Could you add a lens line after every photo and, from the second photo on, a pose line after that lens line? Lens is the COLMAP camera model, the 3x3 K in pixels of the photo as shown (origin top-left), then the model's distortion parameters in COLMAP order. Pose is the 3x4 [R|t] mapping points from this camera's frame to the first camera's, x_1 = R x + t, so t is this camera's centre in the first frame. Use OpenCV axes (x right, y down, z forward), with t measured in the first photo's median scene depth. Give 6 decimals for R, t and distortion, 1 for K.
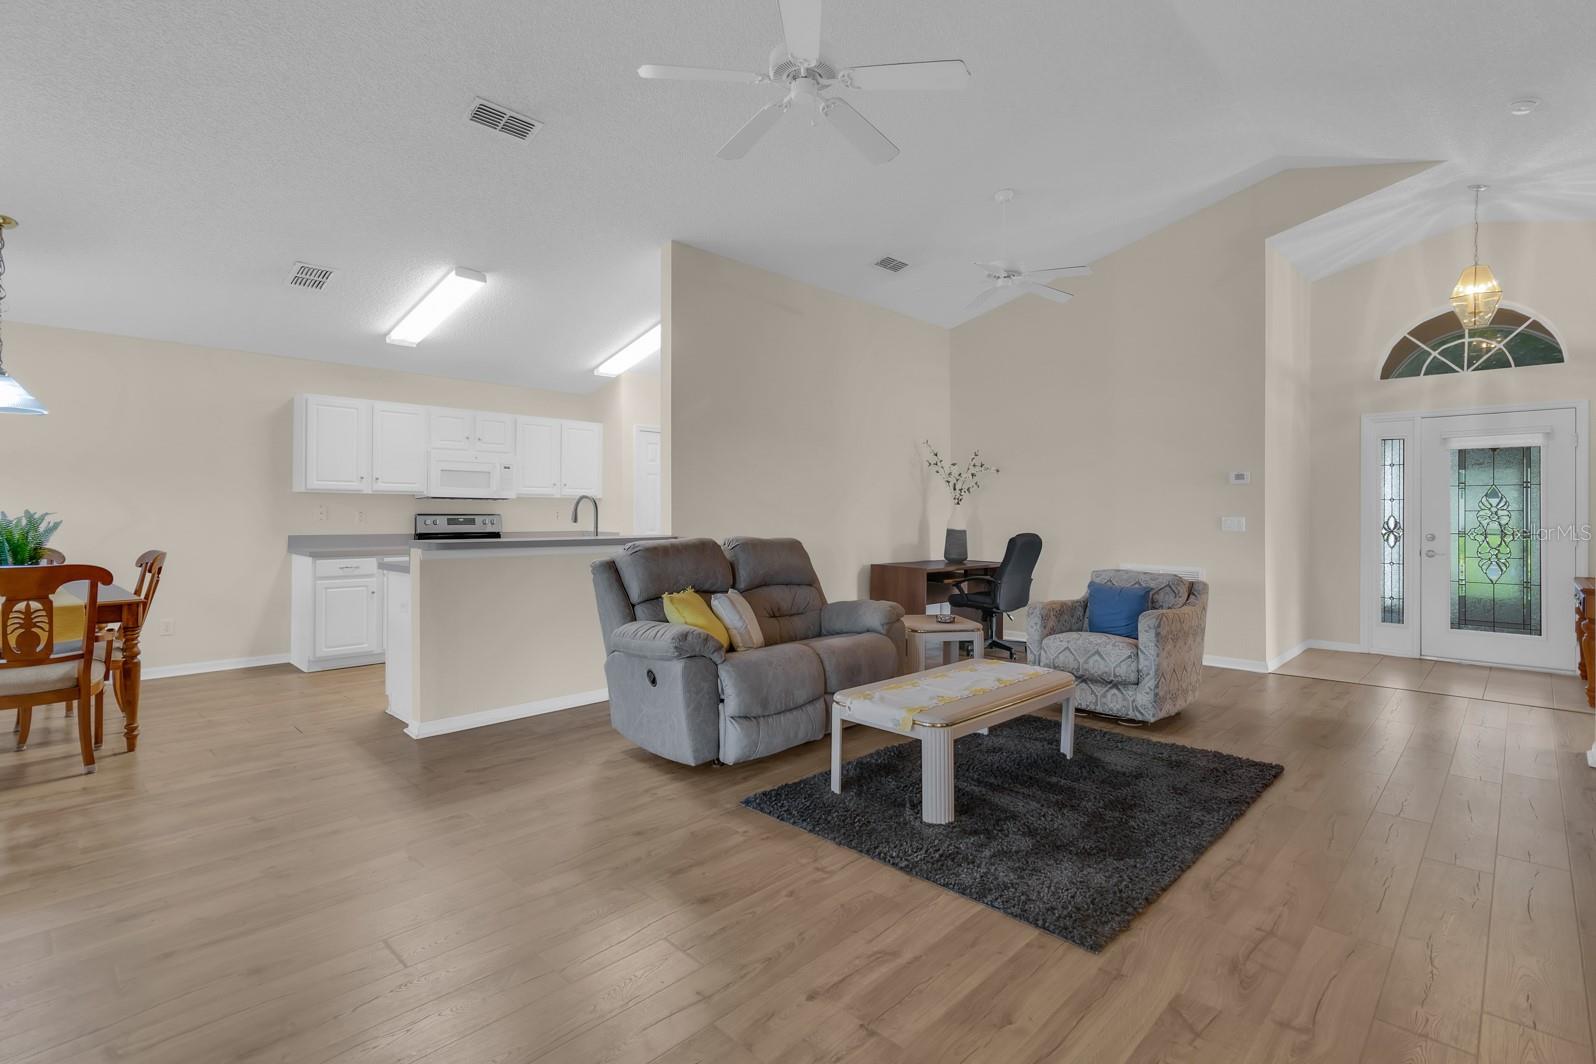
lens RADIAL K [[752.0, 0, 800.2], [0, 752.0, 511.3], [0, 0, 1]] dist [0.000545, 0.000885]
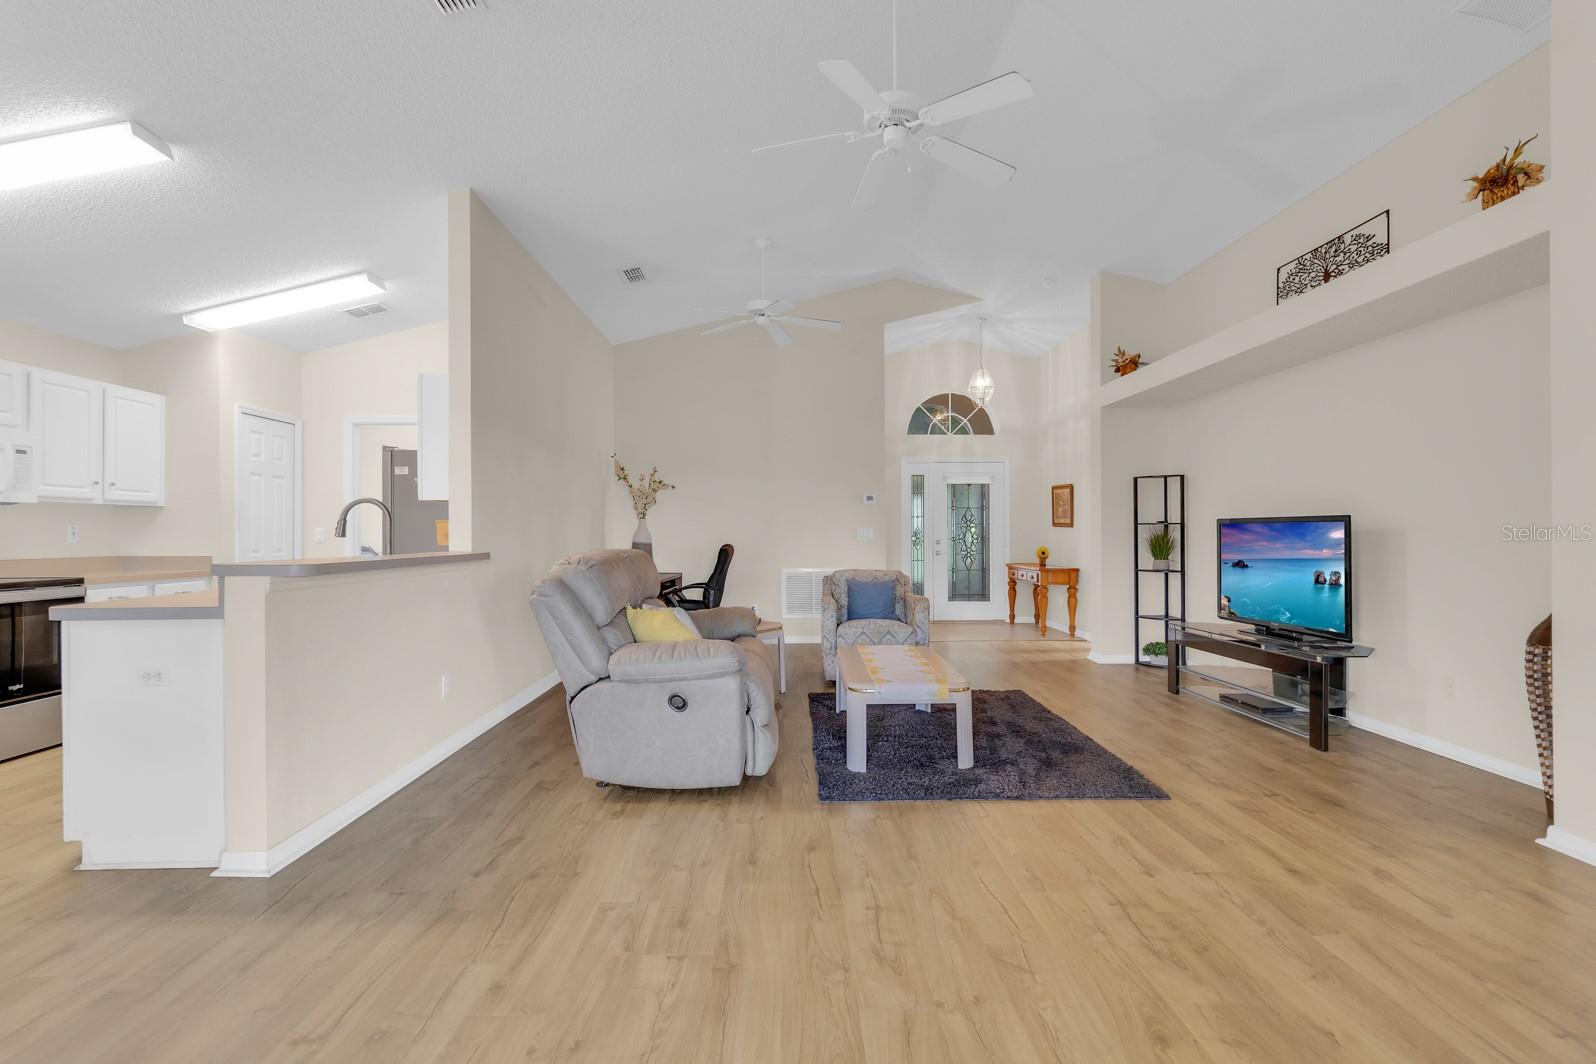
lens RADIAL K [[734.8, 0, 801.9], [0, 734.8, 529.8], [0, 0, 1]] dist [0.002349, 0.000055]
pose [[0.703068, -0.004159, 0.711110, -0.425302], [0.005607, 0.999984, 0.000304, 0.009010], [-0.711100, 0.003773, 0.703080, 0.163855]]
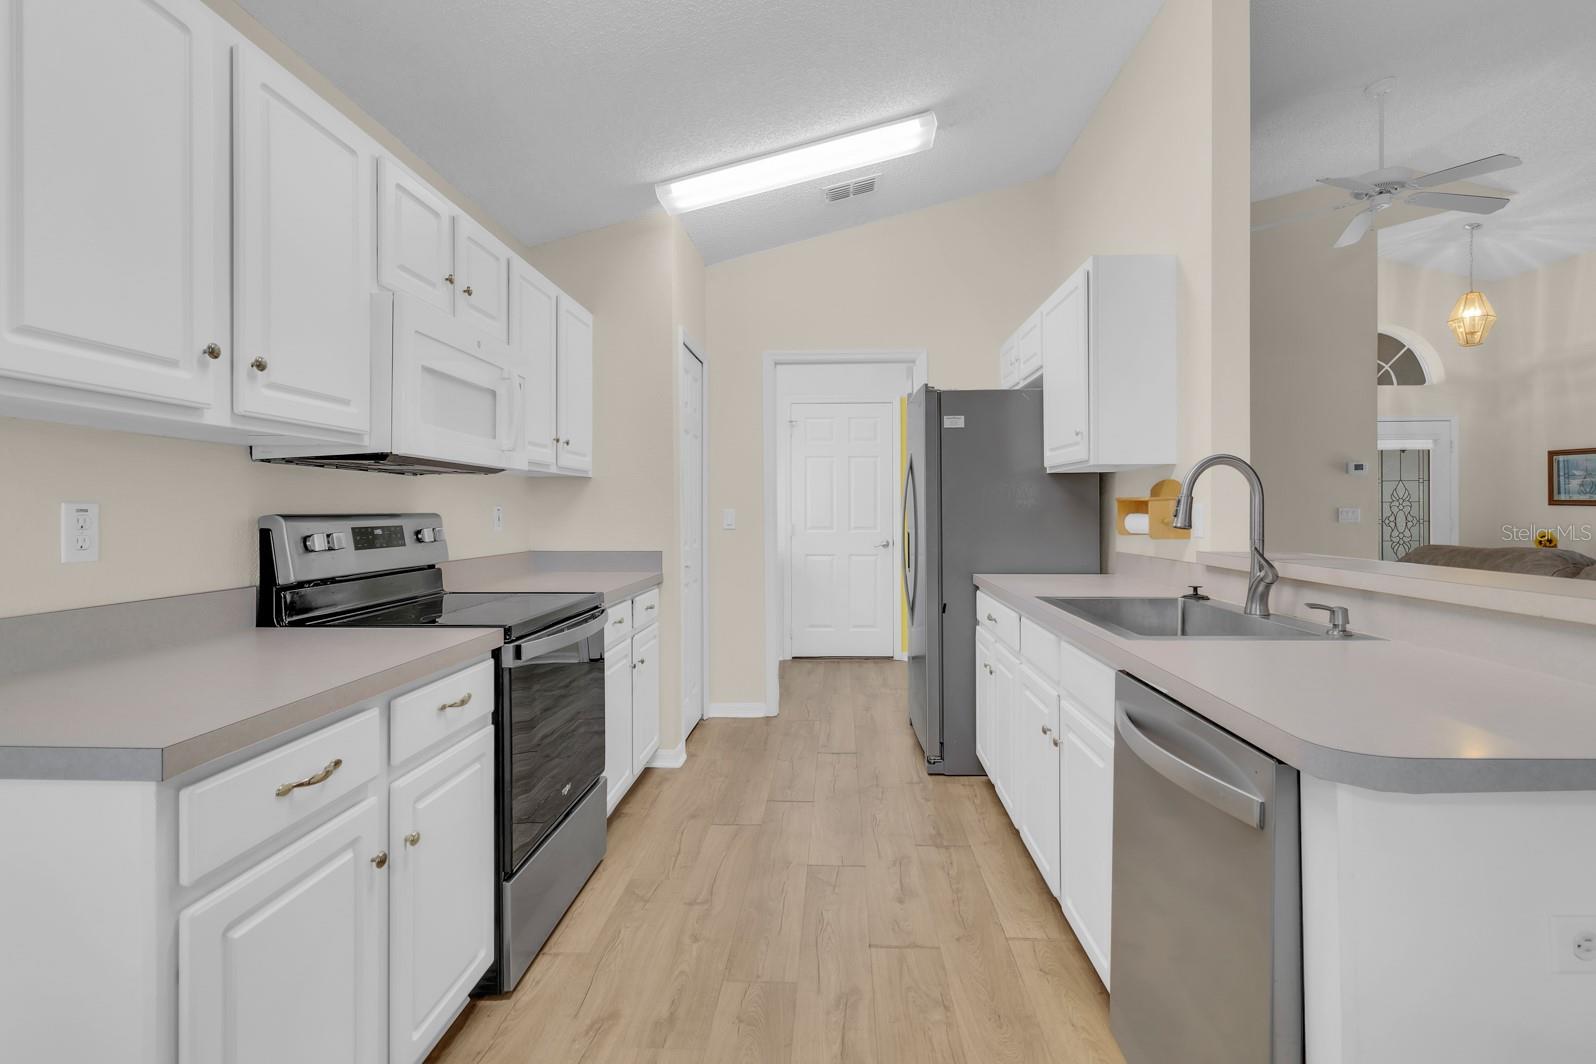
lens RADIAL K [[762.9, 0, 810.9], [0, 762.9, 509.8], [0, 0, 1]] dist [-0.001024, -0.000459]
pose [[0.745184, -0.006947, 0.666823, -0.608821], [0.006454, 0.999974, 0.003205, 0.002225], [-0.666828, 0.001915, 0.745209, 0.724609]]
